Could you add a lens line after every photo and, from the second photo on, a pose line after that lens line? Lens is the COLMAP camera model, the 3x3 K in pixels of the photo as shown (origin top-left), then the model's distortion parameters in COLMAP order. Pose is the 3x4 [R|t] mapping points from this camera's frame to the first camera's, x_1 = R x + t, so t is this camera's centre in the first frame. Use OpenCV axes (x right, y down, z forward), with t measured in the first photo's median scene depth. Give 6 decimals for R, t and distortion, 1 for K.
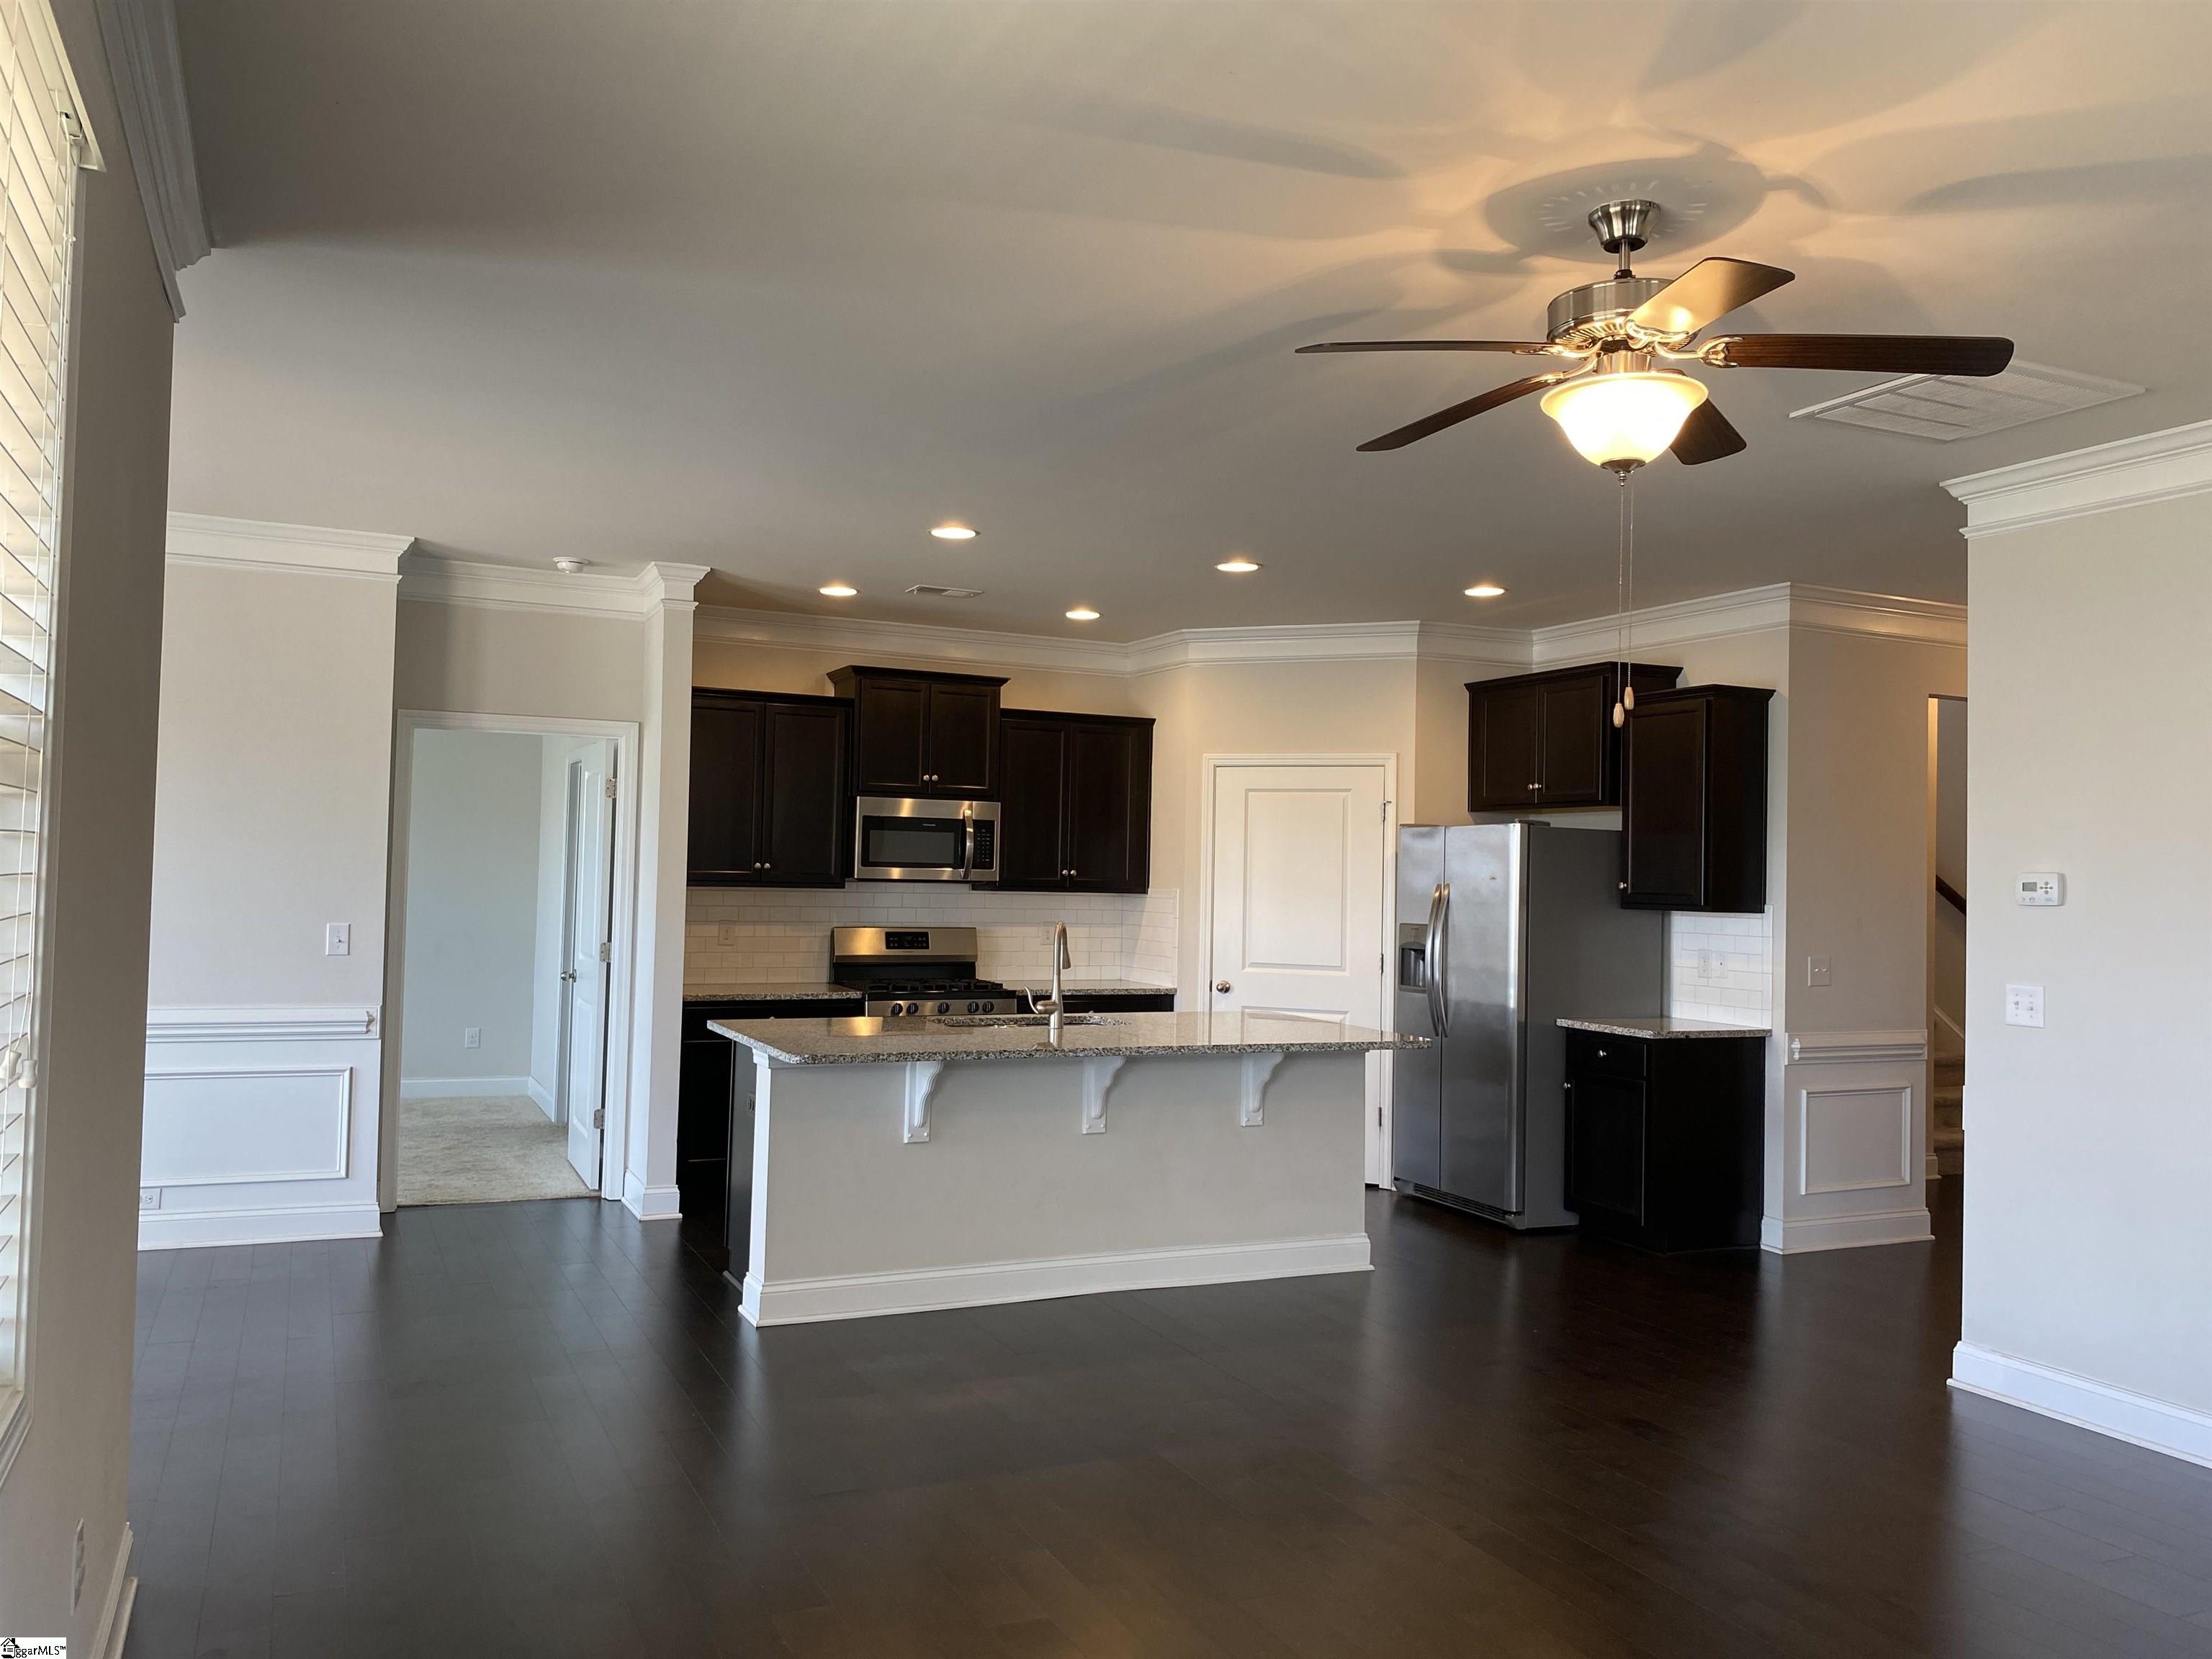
lens RADIAL K [[1680.9, 0, 1100.5], [0, 1680.9, 840.0], [0, 0, 1]] dist [0.043815, -0.068133]
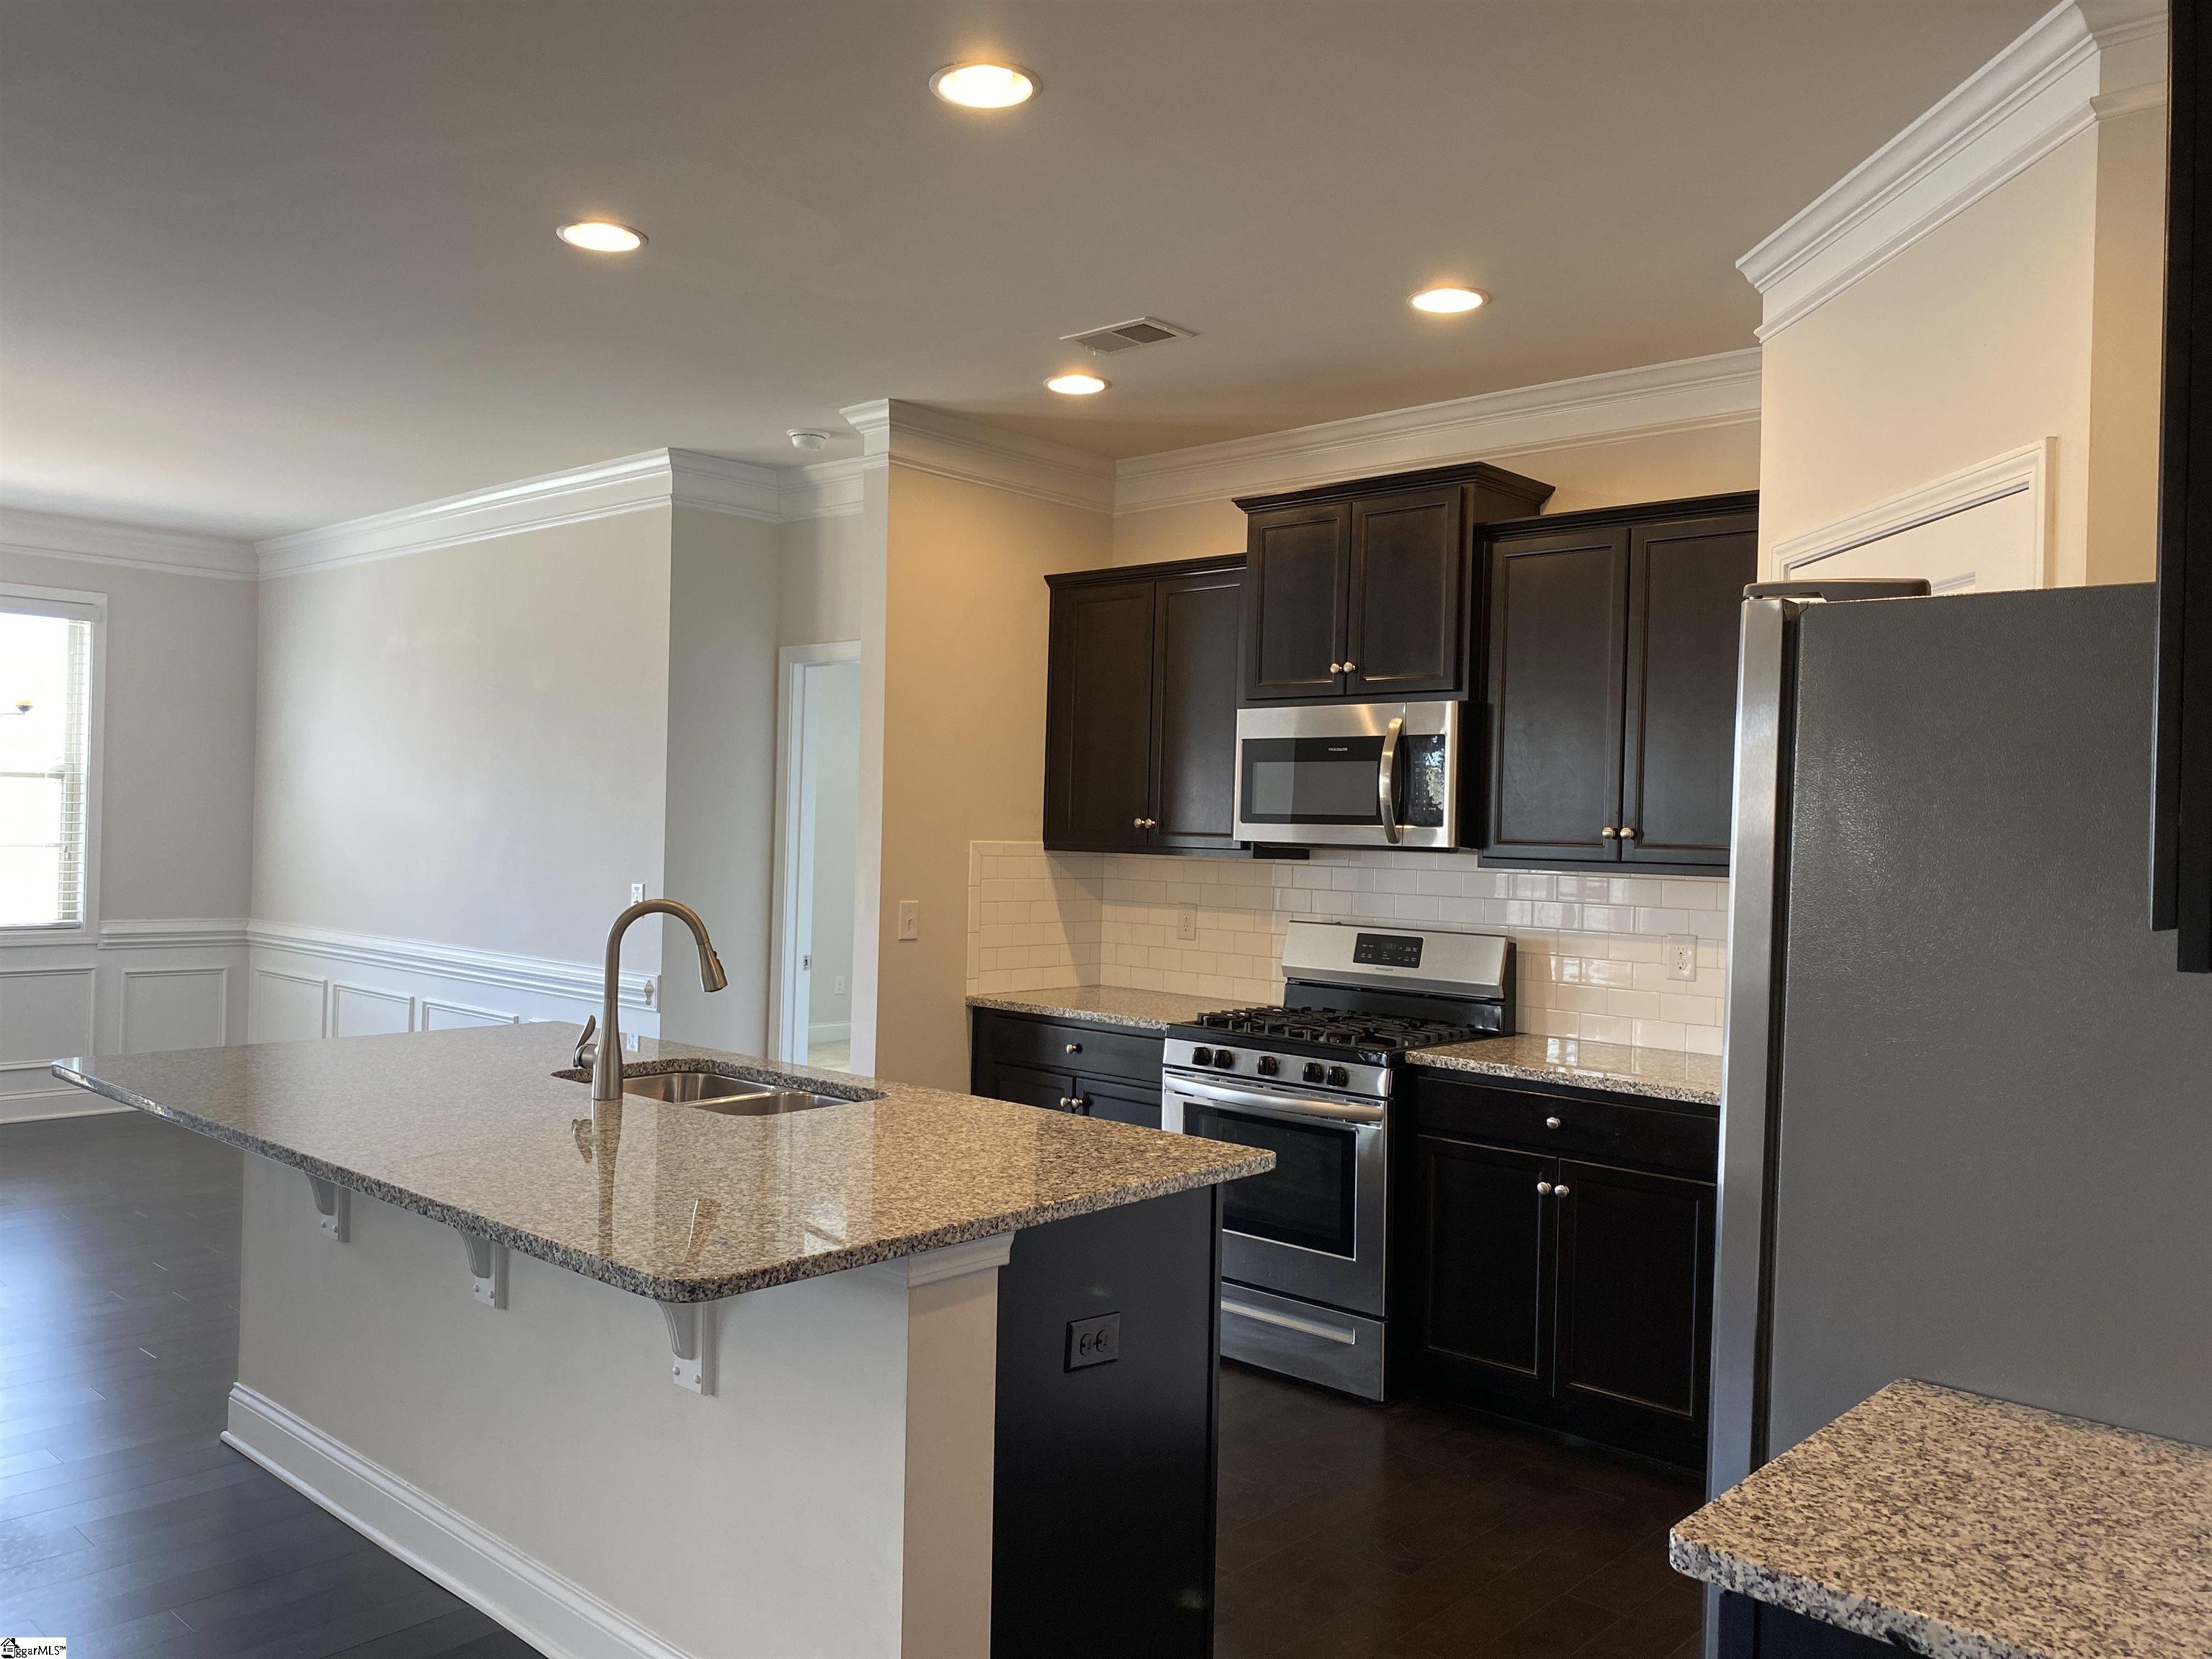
lens RADIAL K [[1680.9, 0, 1105.1], [0, 1680.9, 827.5], [0, 0, 1]] dist [0.043815, -0.068133]
pose [[0.393773, -0.012686, -0.919120, 0.407037], [0.002556, 0.999916, -0.012706, 0.025603], [0.919204, 0.002654, 0.393772, 0.711558]]
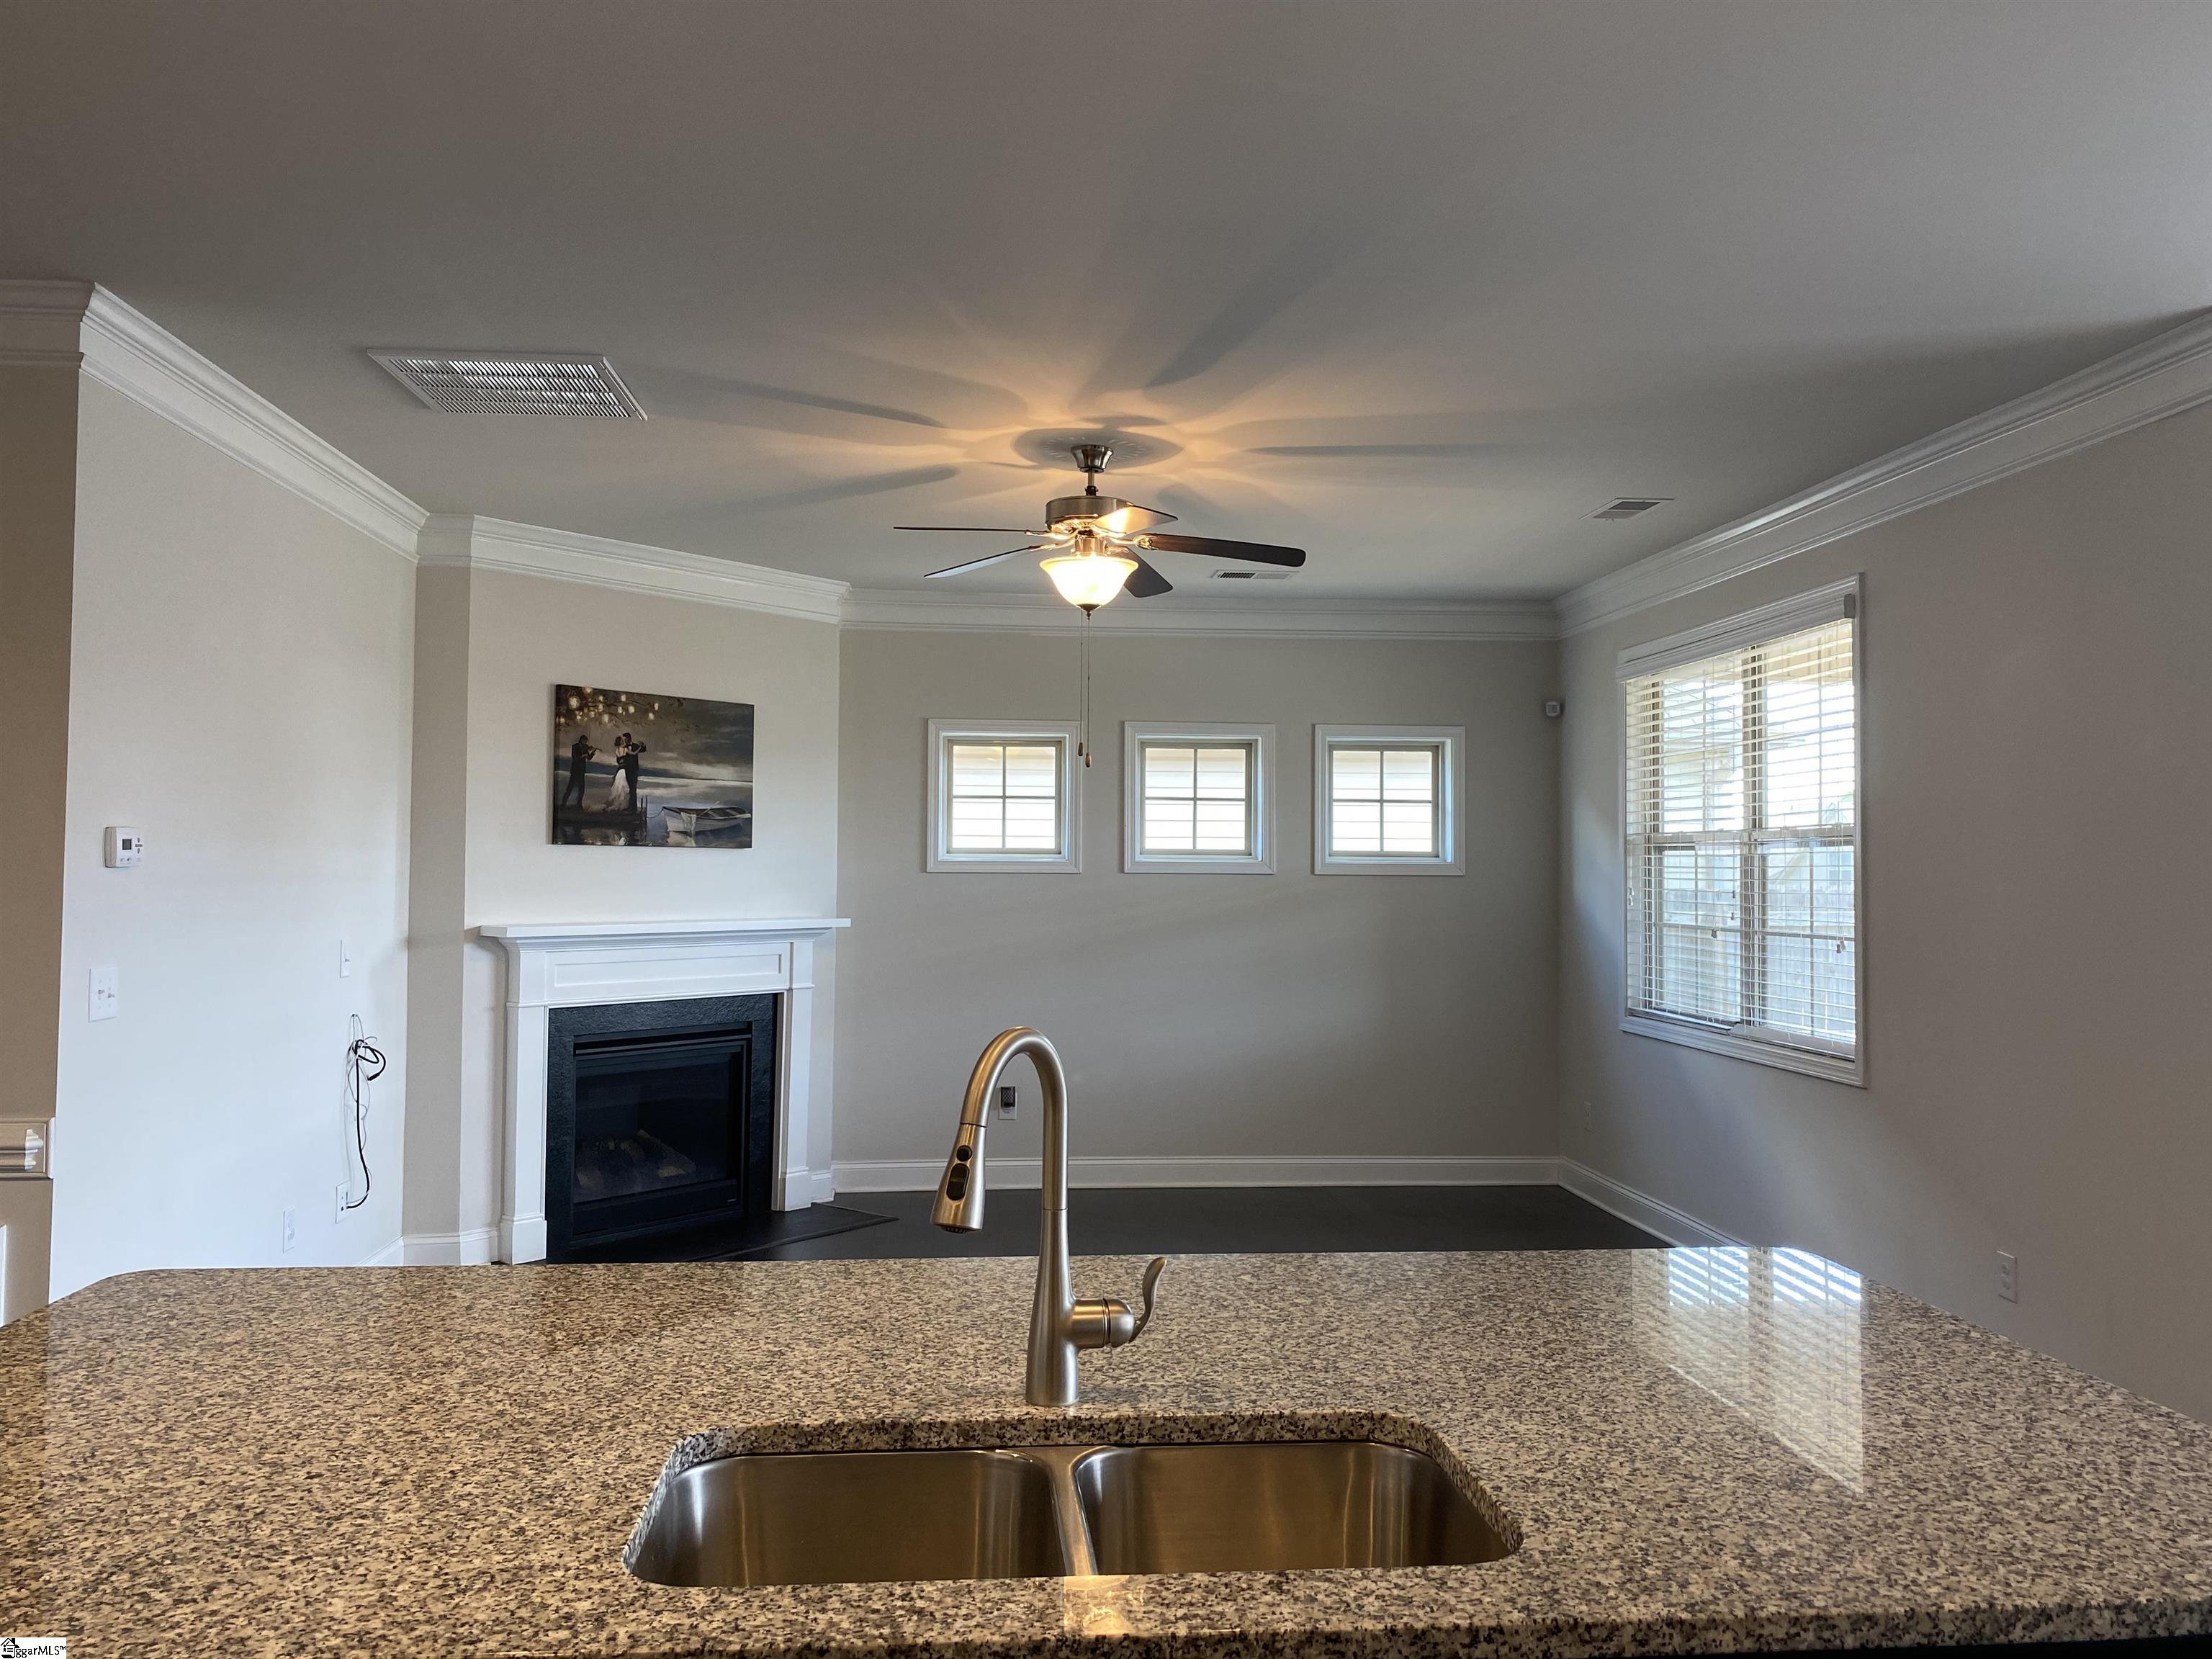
lens RADIAL K [[1680.9, 0, 1108.0], [0, 1680.9, 818.7], [0, 0, 1]] dist [0.043815, -0.068133]
pose [[-0.942034, -0.018937, 0.334983, -0.098127], [-0.035192, 0.998476, -0.042521, 0.020089], [-0.333667, -0.051846, -0.941264, 0.969595]]
